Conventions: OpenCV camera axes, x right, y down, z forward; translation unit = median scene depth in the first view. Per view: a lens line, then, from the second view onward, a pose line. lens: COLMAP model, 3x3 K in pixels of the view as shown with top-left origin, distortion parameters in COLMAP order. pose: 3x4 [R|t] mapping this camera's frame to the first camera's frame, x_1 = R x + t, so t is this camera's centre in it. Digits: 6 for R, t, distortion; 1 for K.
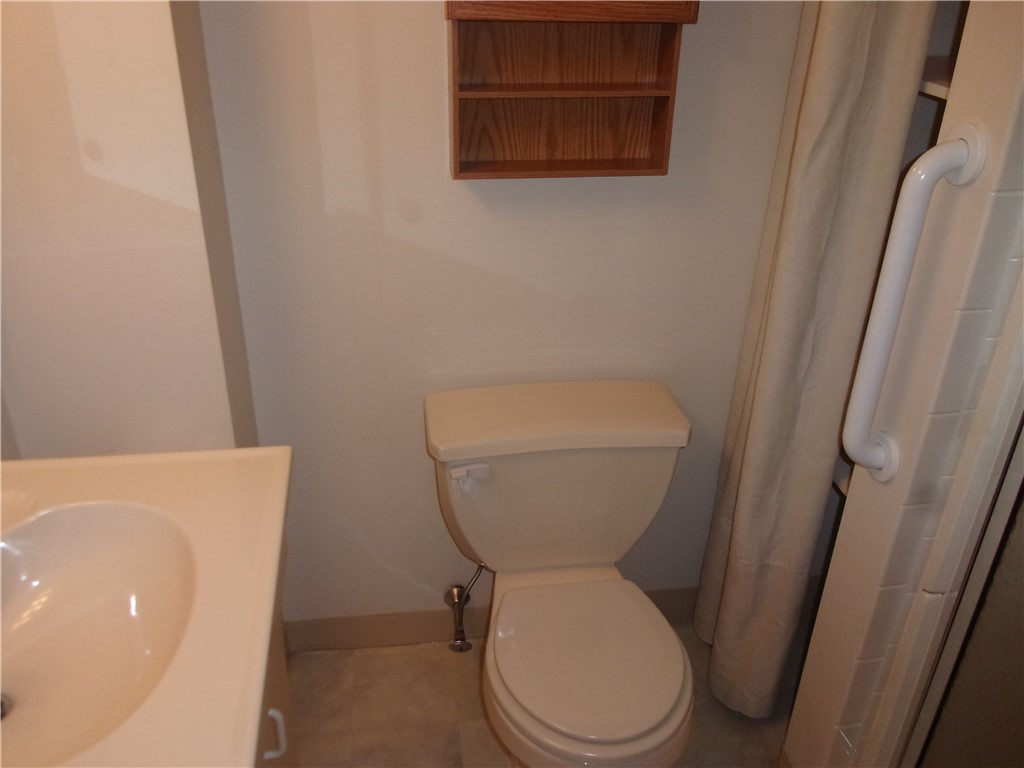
lens RADIAL K [[851.0, 0, 519.2], [0, 851.0, 428.9], [0, 0, 1]] dist [0.022911, -0.049071]
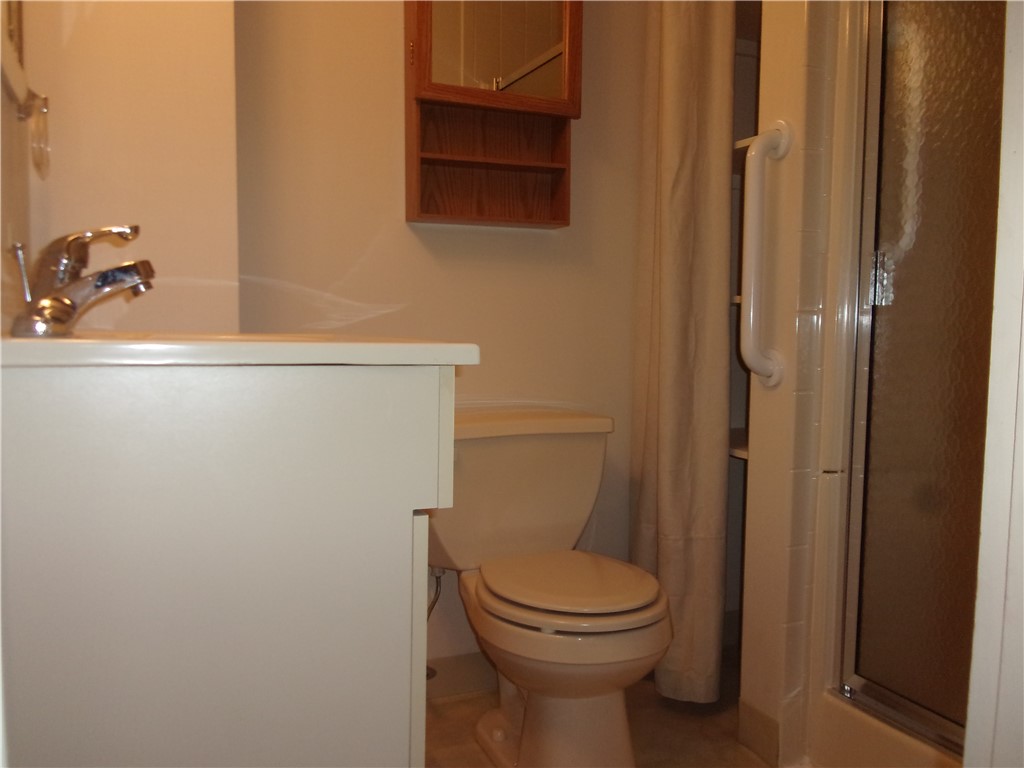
lens RADIAL K [[851.0, 0, 499.7], [0, 851.0, 398.4], [0, 0, 1]] dist [0.022911, -0.049071]
pose [[0.980684, -0.037962, 0.191882, -0.206984], [0.111681, 0.914037, -0.389952, 0.475468], [-0.160584, 0.403849, 0.900621, -0.086710]]
